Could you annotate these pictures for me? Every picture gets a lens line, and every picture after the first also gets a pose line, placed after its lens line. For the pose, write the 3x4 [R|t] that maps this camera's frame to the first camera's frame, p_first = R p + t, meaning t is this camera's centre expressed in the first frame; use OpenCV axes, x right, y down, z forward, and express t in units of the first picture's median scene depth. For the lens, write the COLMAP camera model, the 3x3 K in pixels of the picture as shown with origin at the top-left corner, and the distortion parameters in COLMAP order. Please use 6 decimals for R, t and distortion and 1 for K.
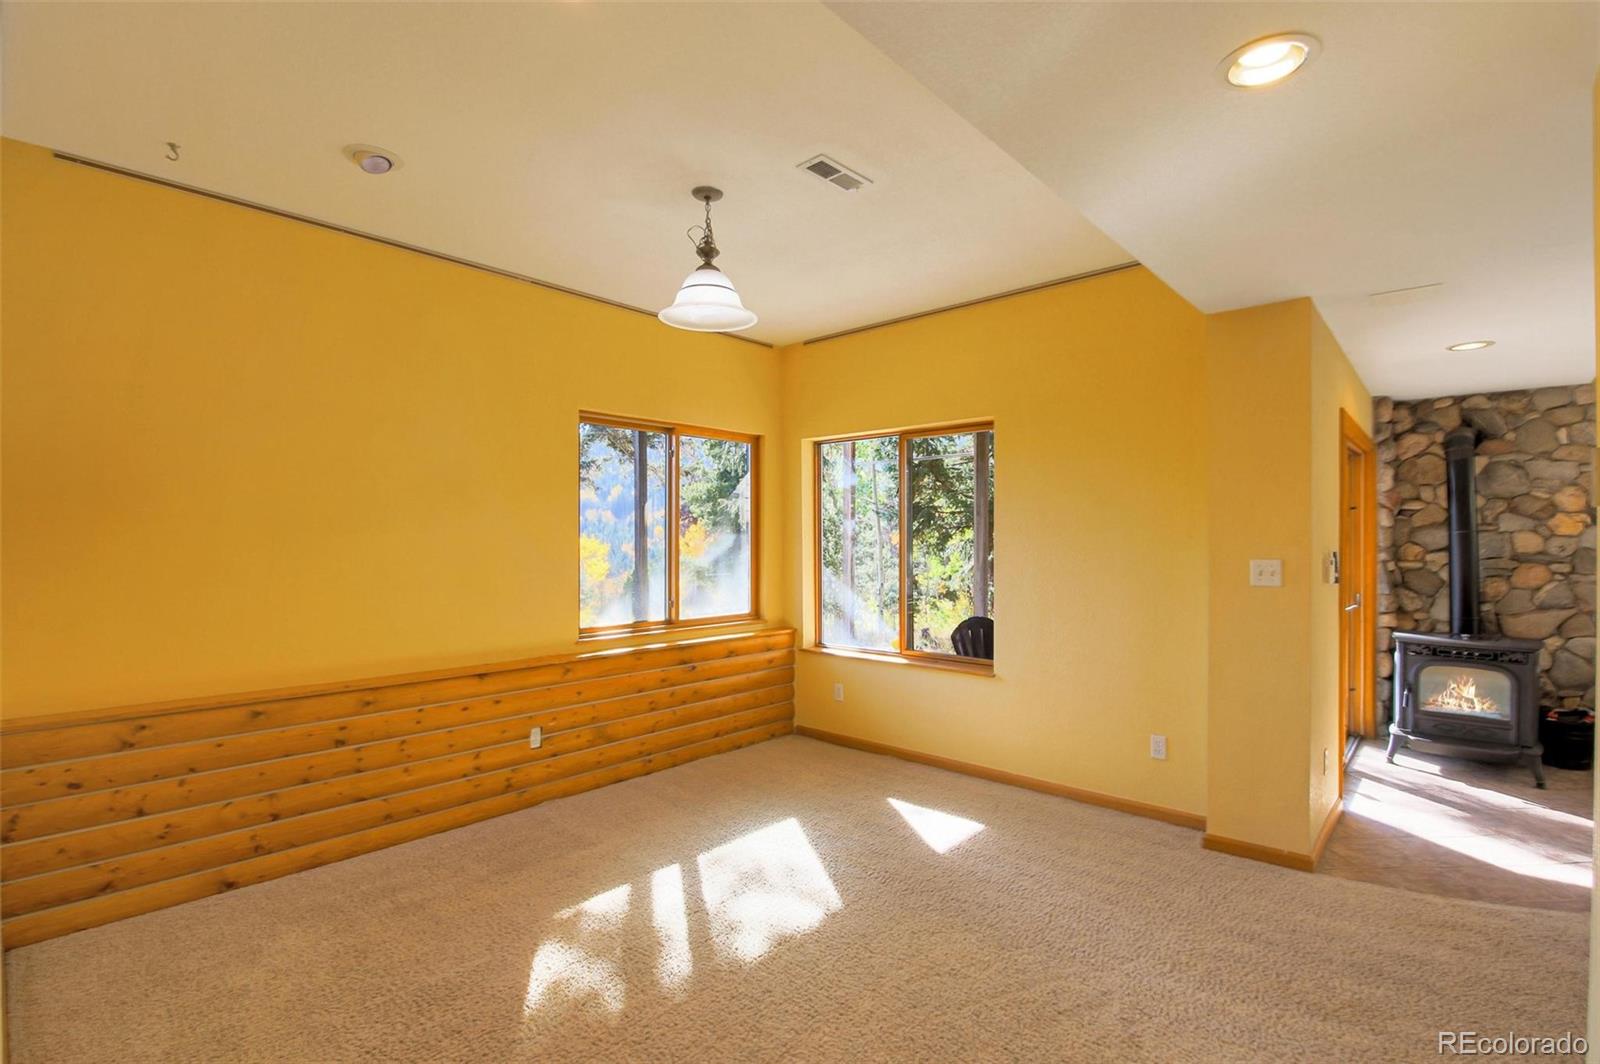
lens RADIAL K [[750.0, 0, 803.8], [0, 750.0, 533.1], [0, 0, 1]] dist [0.001032, -0.010251]
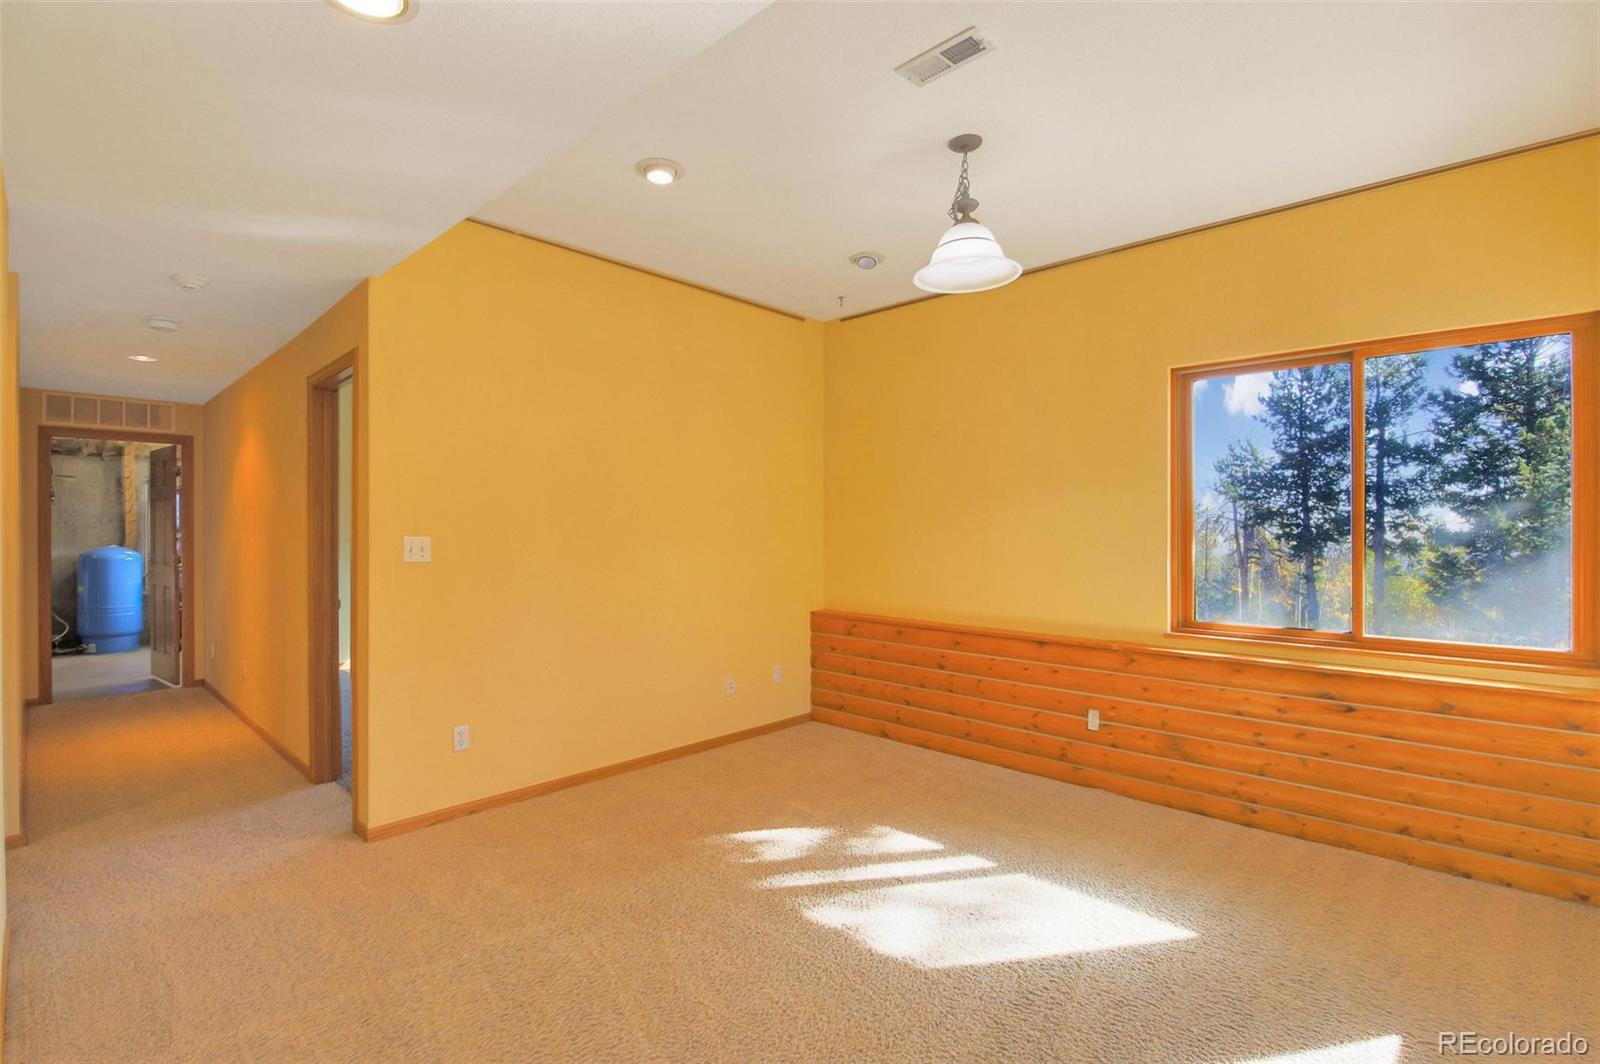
lens RADIAL K [[730.3, 0, 810.8], [0, 730.3, 528.4], [0, 0, 1]] dist [0.001859, -0.008304]
pose [[-0.013349, -0.000597, -0.999911, 0.481449], [0.007956, 0.999968, -0.000704, 0.015864], [0.999879, -0.007965, -0.013344, 0.513010]]
